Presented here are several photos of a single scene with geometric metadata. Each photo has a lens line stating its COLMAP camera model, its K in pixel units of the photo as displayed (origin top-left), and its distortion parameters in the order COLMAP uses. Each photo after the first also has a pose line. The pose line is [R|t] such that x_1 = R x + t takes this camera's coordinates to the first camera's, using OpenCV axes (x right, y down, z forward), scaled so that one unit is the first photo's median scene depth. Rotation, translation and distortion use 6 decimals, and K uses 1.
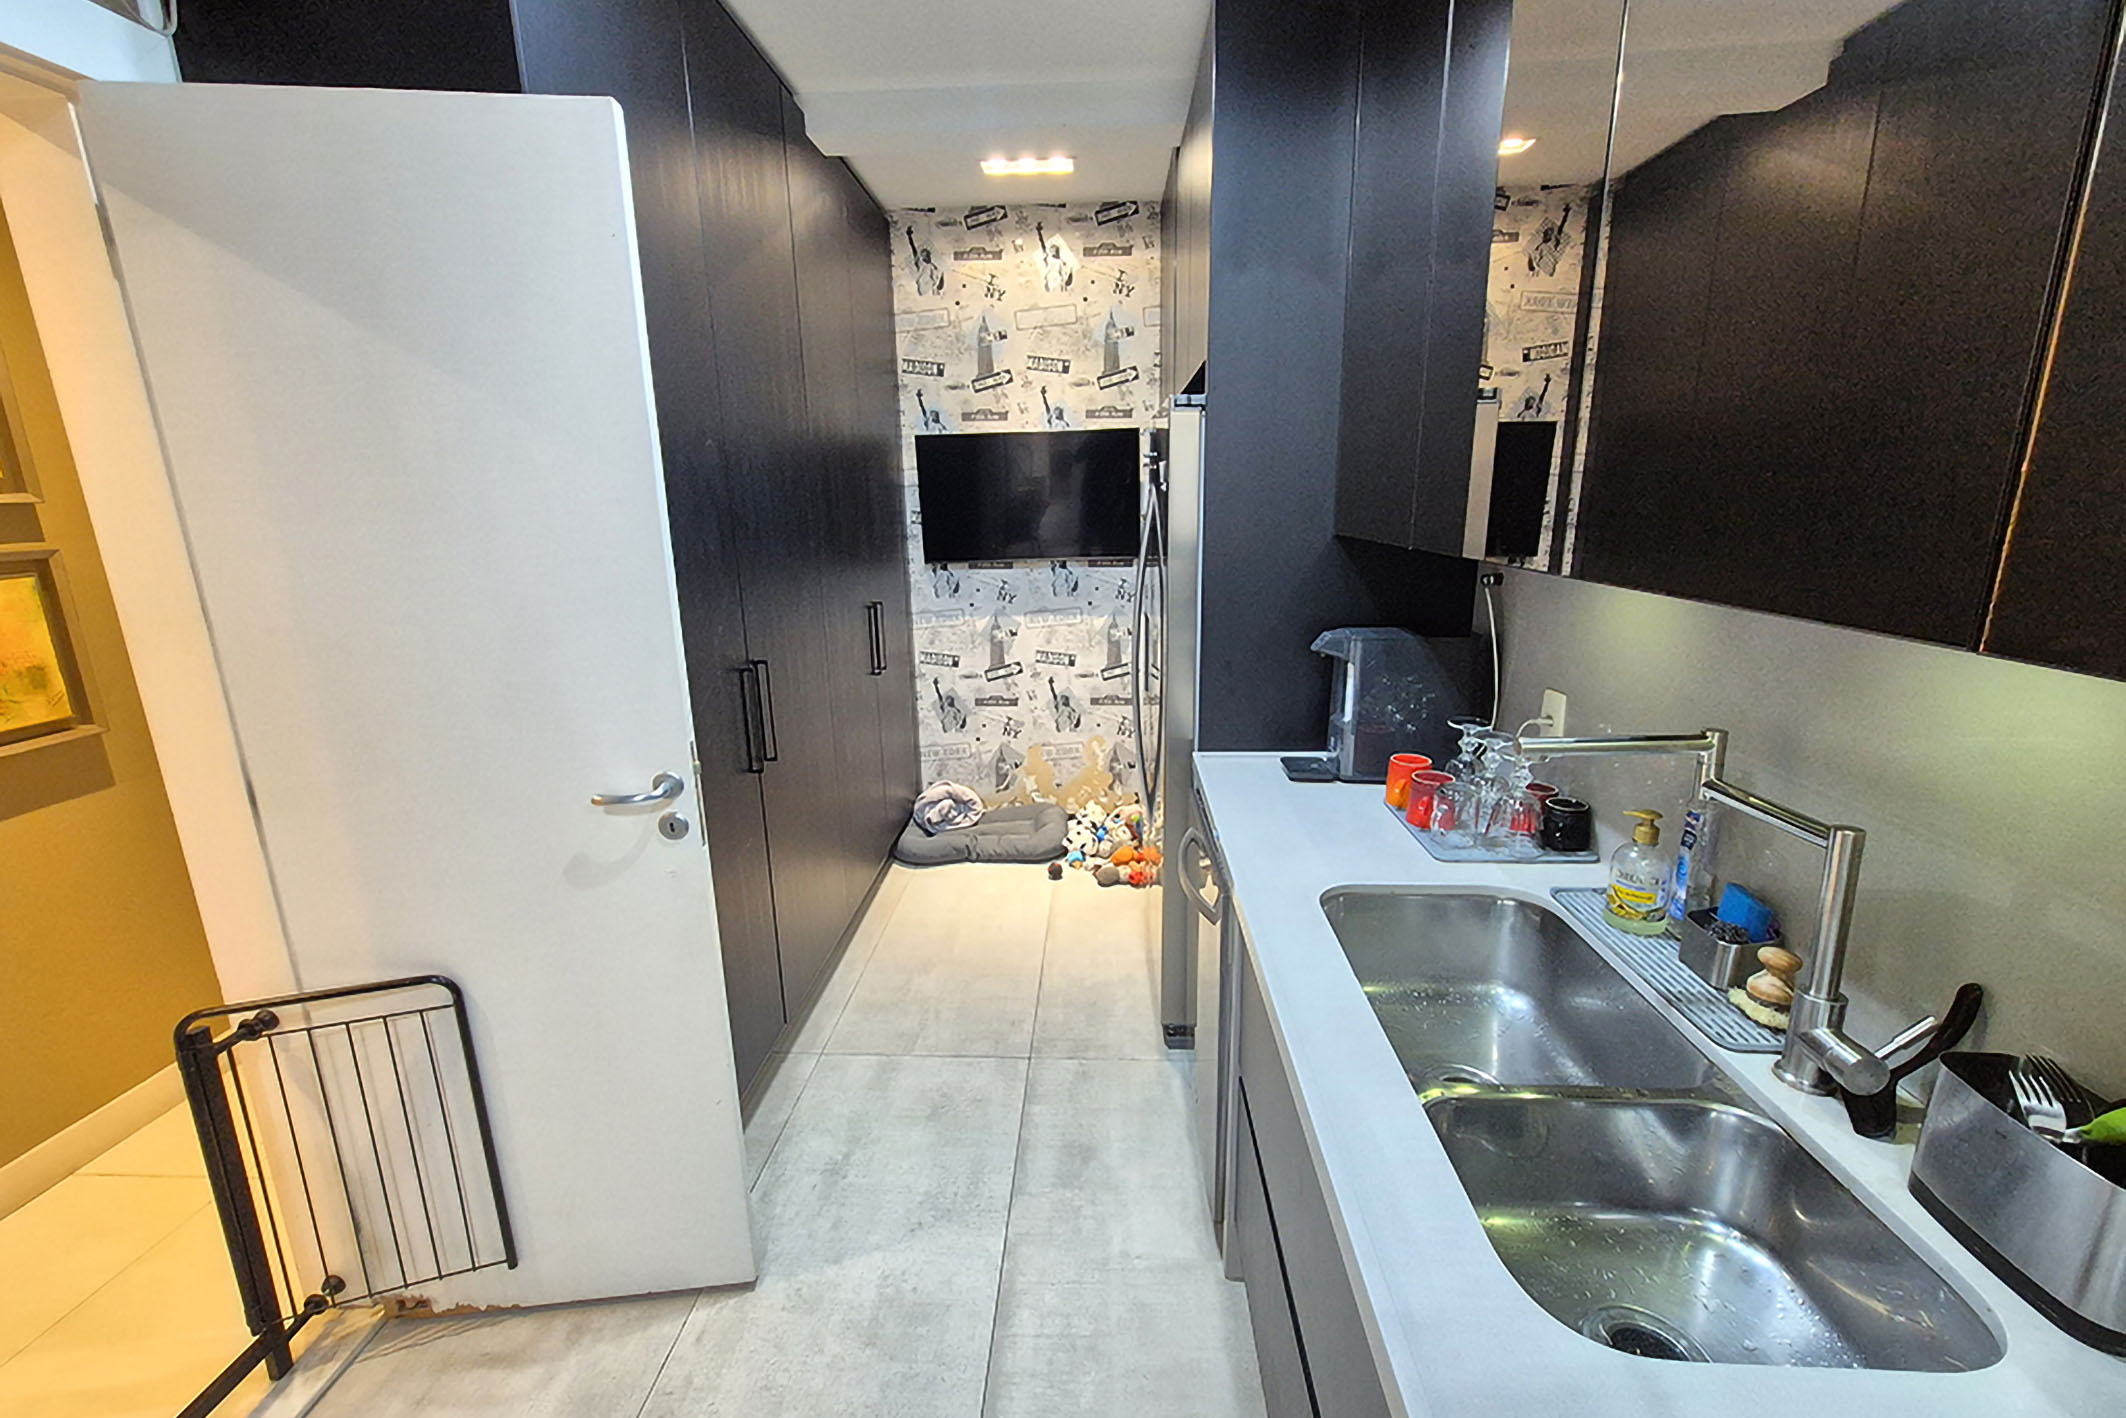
lens RADIAL K [[869.5, 0, 1065.8], [0, 869.5, 704.1], [0, 0, 1]] dist [0.004477, -0.000836]
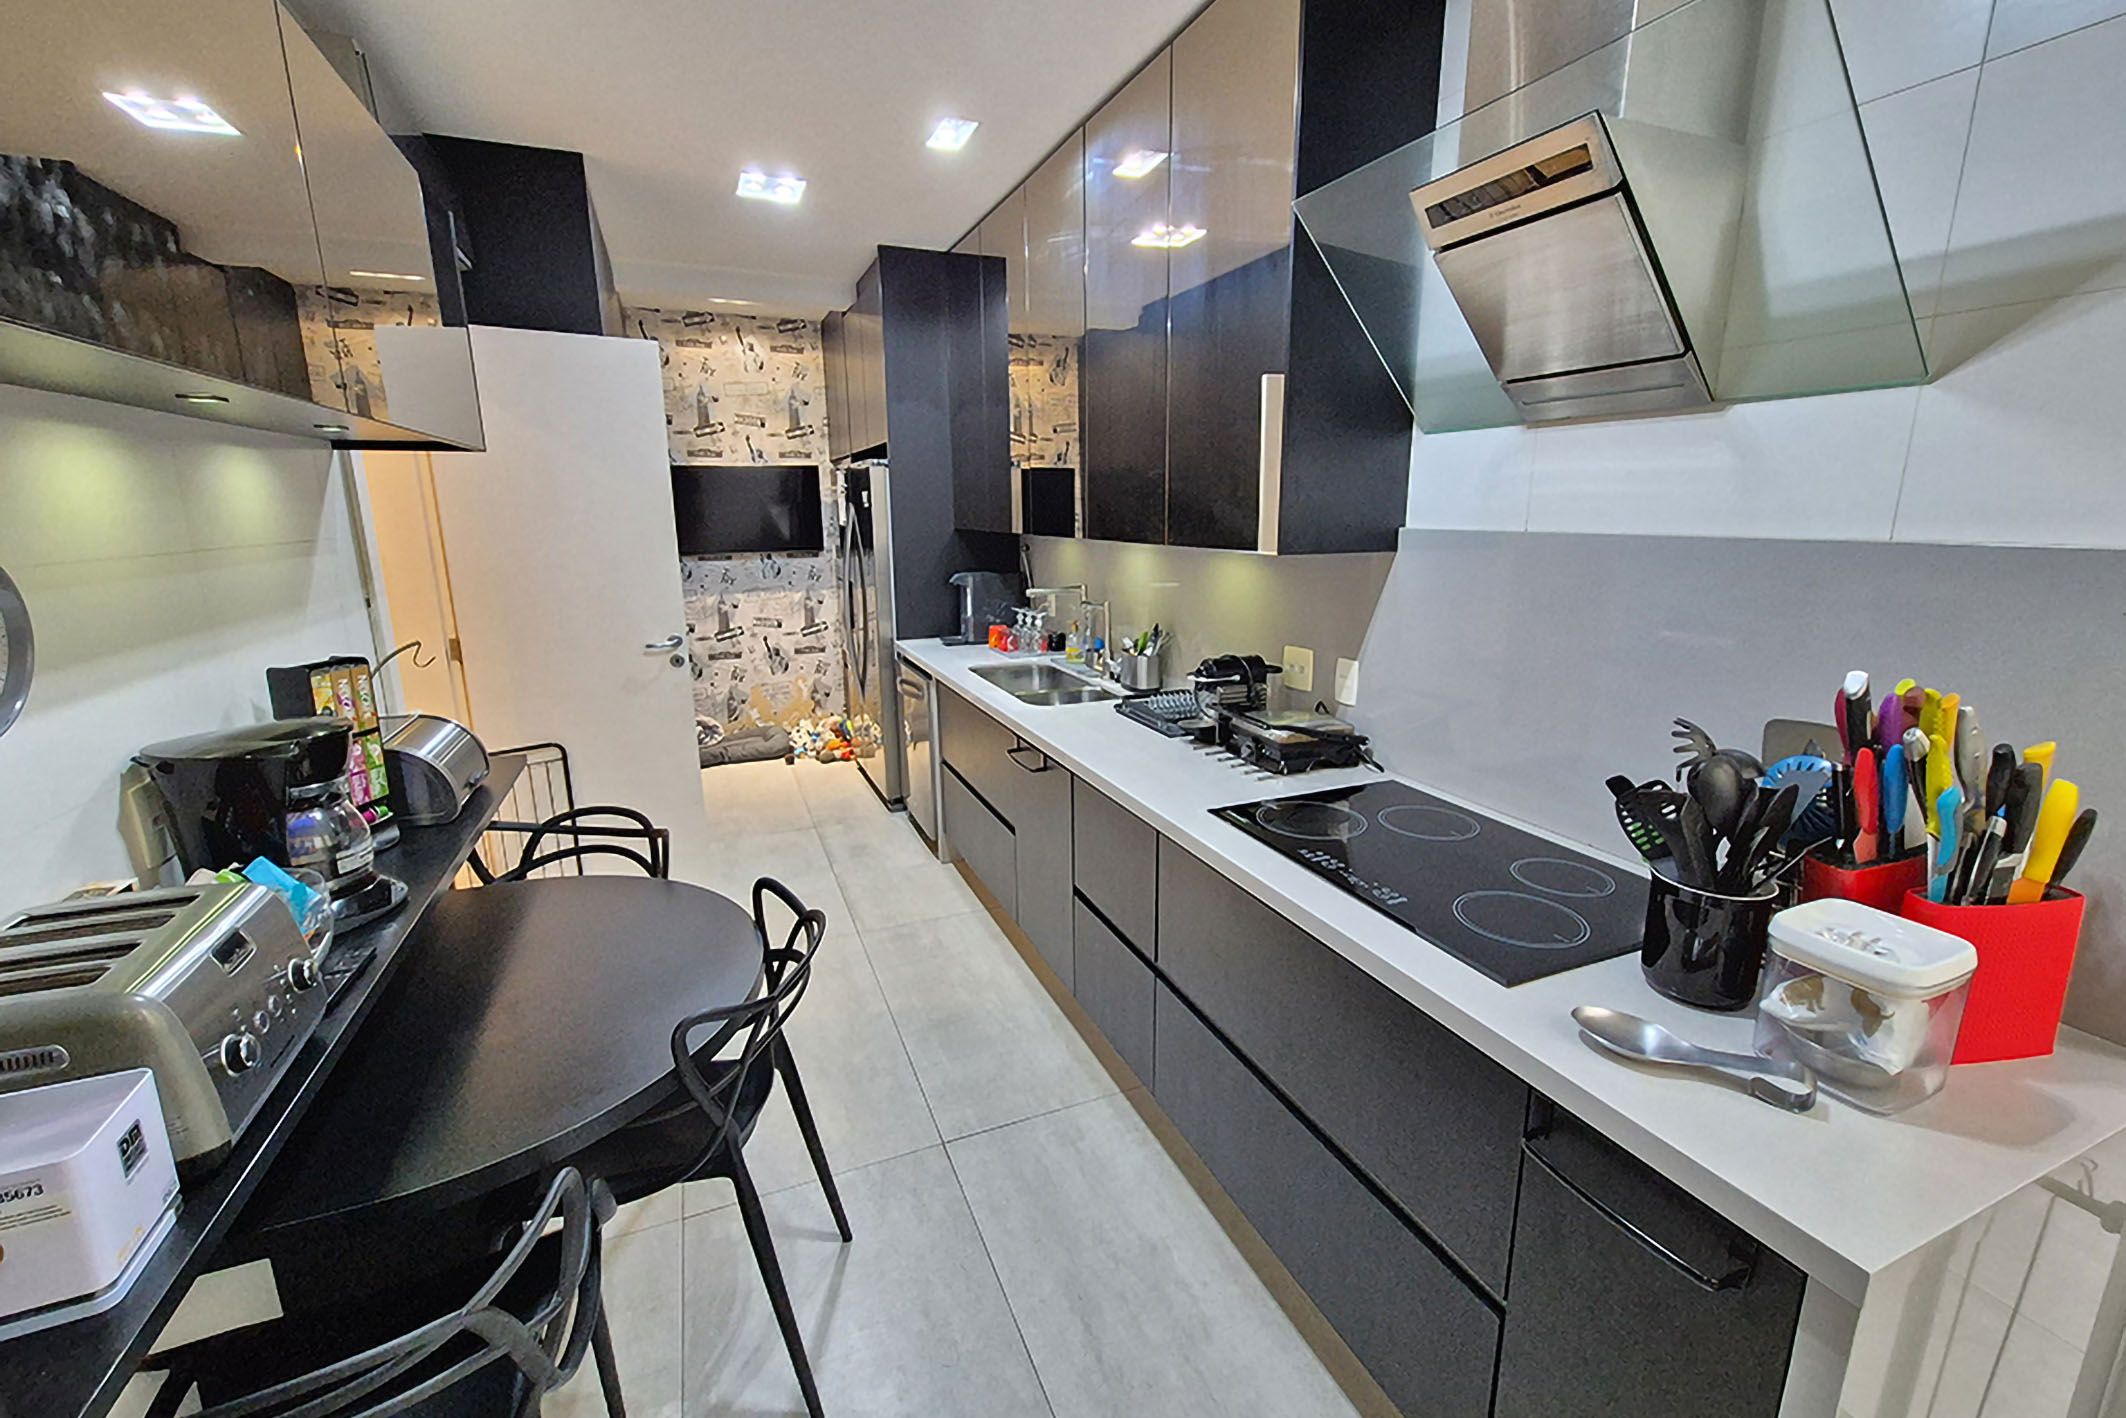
lens RADIAL K [[869.5, 0, 1066.4], [0, 869.5, 706.4], [0, 0, 1]] dist [0.004477, -0.000836]
pose [[0.900510, -0.087030, 0.426038, -0.210494], [0.093628, 0.995592, 0.005476, 0.135718], [-0.424636, 0.034958, 0.904689, -0.552563]]
